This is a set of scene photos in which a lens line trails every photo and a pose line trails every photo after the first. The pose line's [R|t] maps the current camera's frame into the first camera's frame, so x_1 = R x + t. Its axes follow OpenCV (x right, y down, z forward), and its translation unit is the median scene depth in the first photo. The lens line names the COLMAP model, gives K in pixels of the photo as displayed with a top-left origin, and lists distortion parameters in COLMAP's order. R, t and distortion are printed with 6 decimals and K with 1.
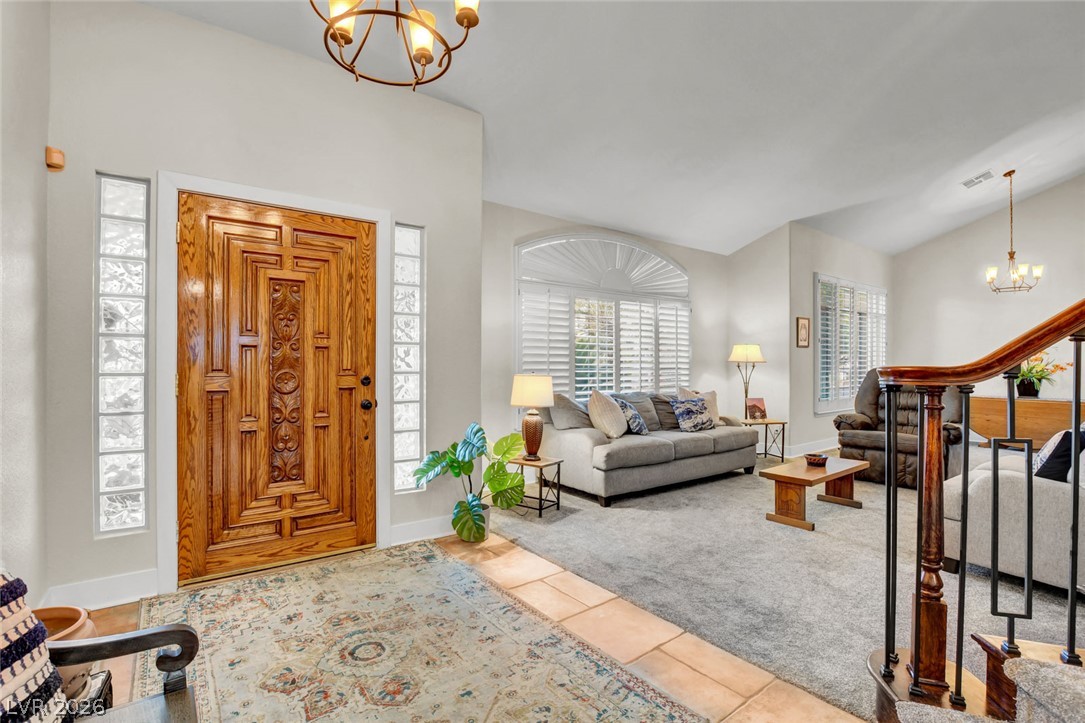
lens RADIAL K [[504.8, 0, 542.9], [0, 504.8, 365.3], [0, 0, 1]] dist [0.000206, 0.000000]
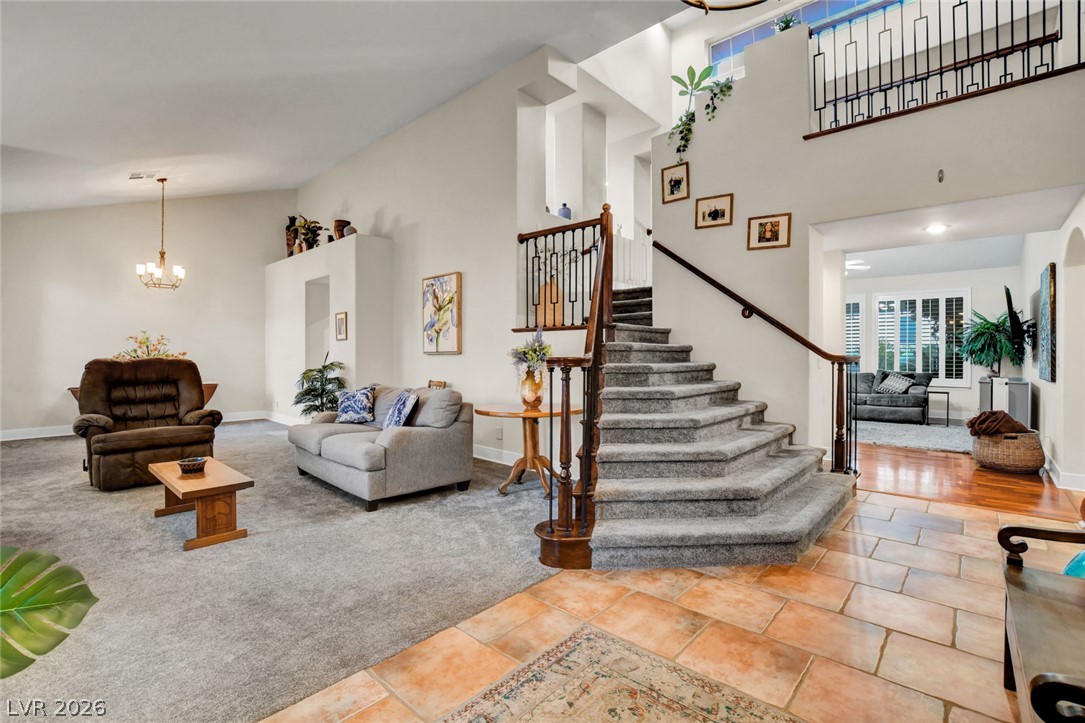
lens RADIAL K [[485.2, 0, 549.2], [0, 485.2, 360.7], [0, 0, 1]] dist [-0.024568, 0.001550]
pose [[-0.193621, -0.008950, 0.981036, -0.496427], [-0.003192, 0.999959, 0.008493, 0.000448], [-0.981071, -0.001487, -0.193641, 0.744479]]
